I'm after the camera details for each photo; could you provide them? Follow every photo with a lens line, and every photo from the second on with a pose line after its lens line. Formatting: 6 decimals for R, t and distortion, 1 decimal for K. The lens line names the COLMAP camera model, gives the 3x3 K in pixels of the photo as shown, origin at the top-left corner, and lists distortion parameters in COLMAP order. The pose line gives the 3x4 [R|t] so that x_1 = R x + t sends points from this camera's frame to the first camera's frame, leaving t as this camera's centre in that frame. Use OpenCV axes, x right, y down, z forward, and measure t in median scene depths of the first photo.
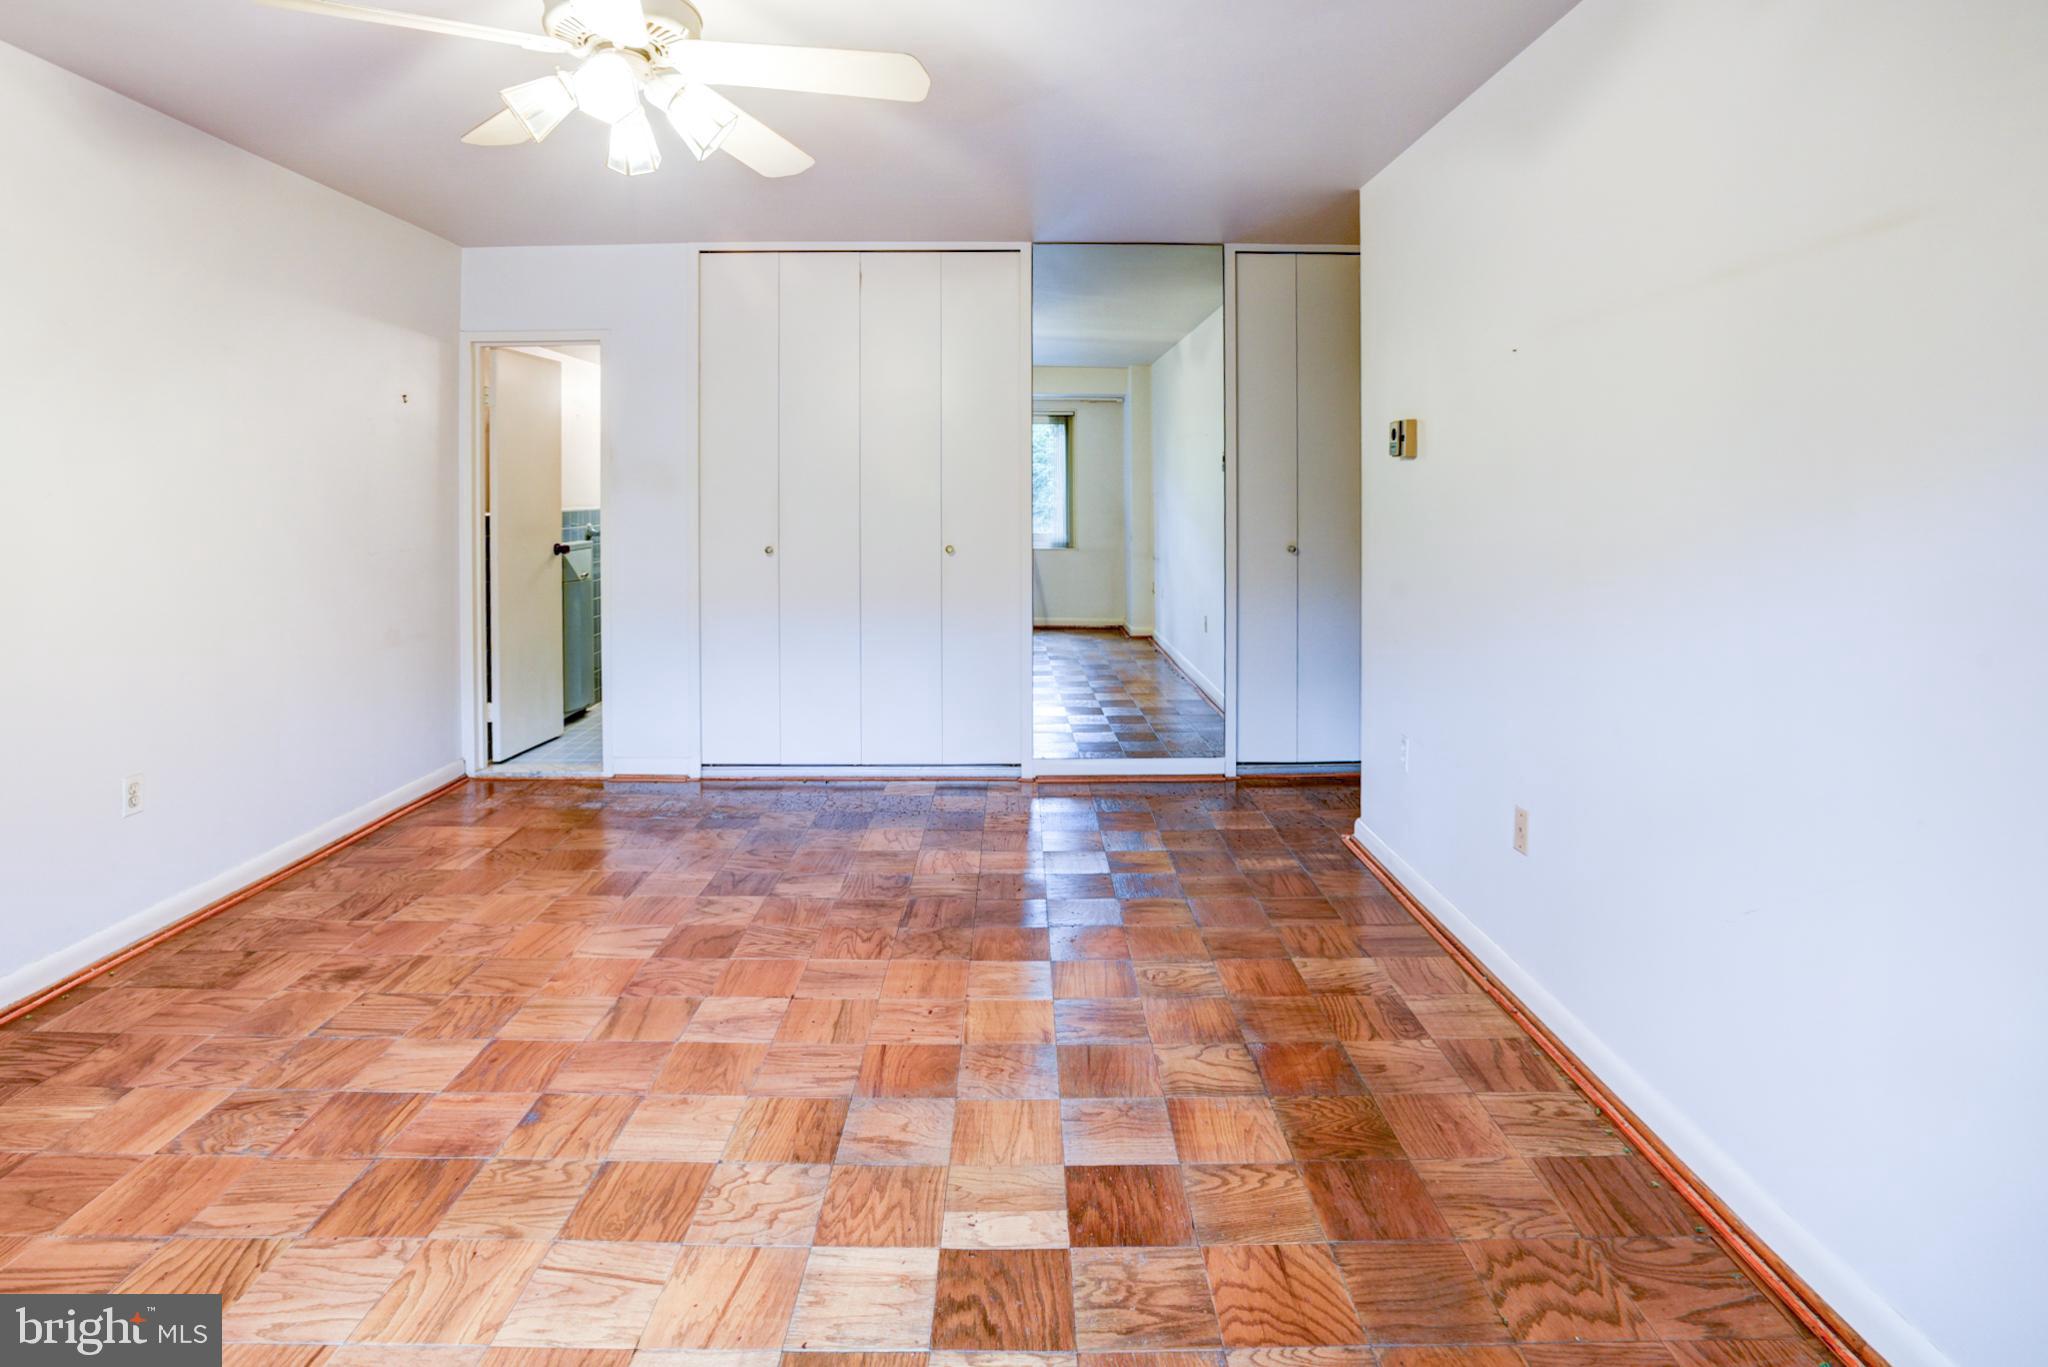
lens RADIAL K [[1055.0, 0, 1018.7], [0, 1055.0, 510.0], [0, 0, 1]] dist [-0.039517, 0.013371]
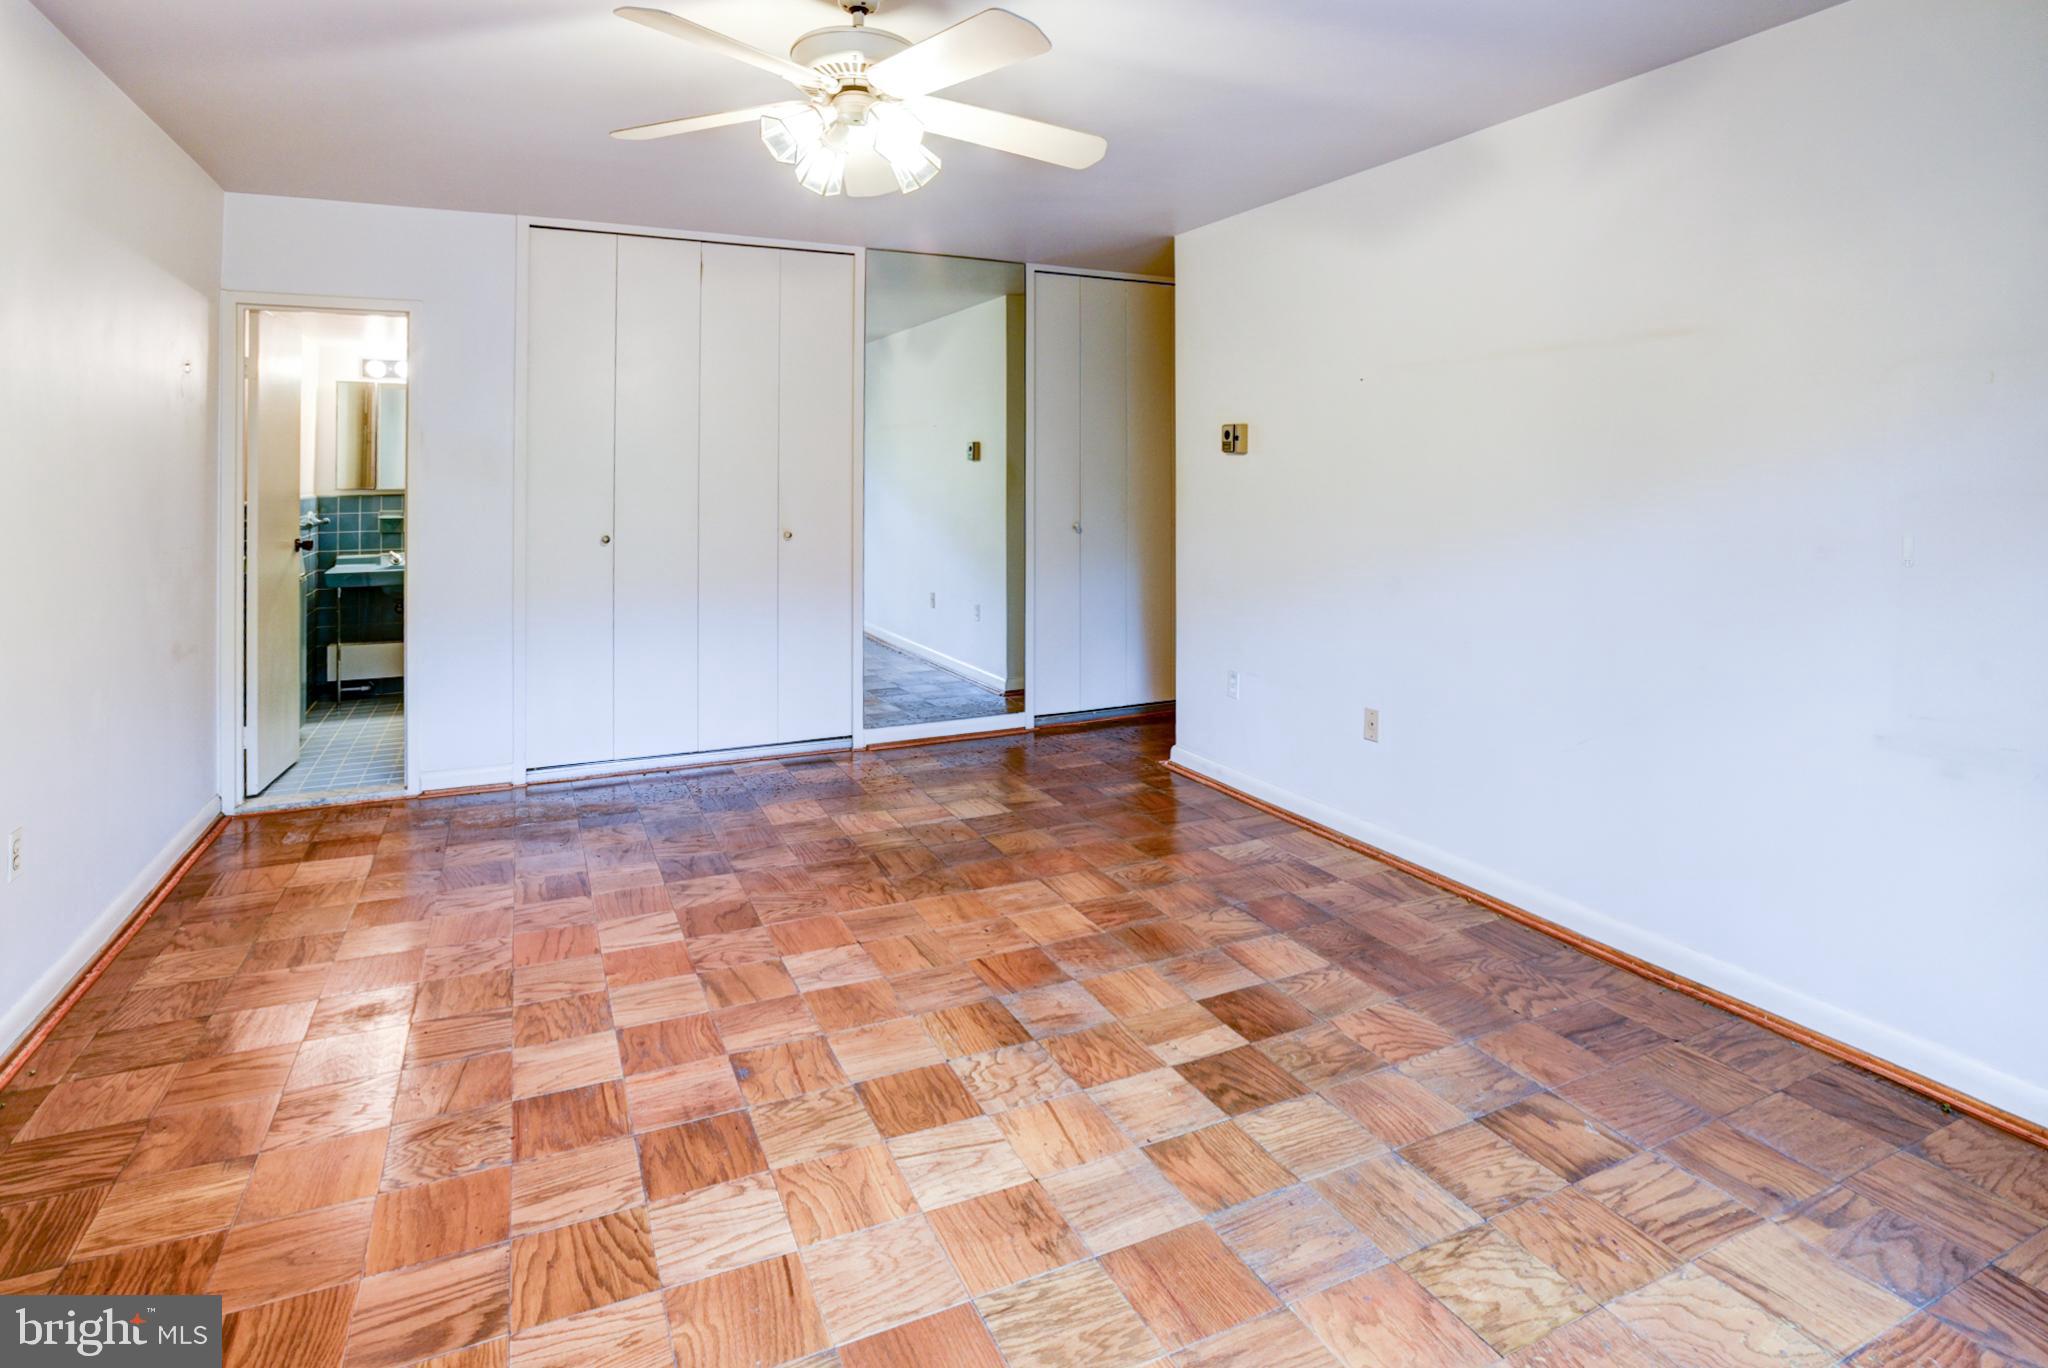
lens RADIAL K [[1055.6, 0, 1037.8], [0, 1055.6, 477.3], [0, 0, 1]] dist [-0.042838, 0.011956]
pose [[0.905134, 0.000644, 0.425125, -0.603663], [0.006253, 0.999871, -0.014828, -0.004634], [-0.425080, 0.016080, 0.905013, -0.092899]]
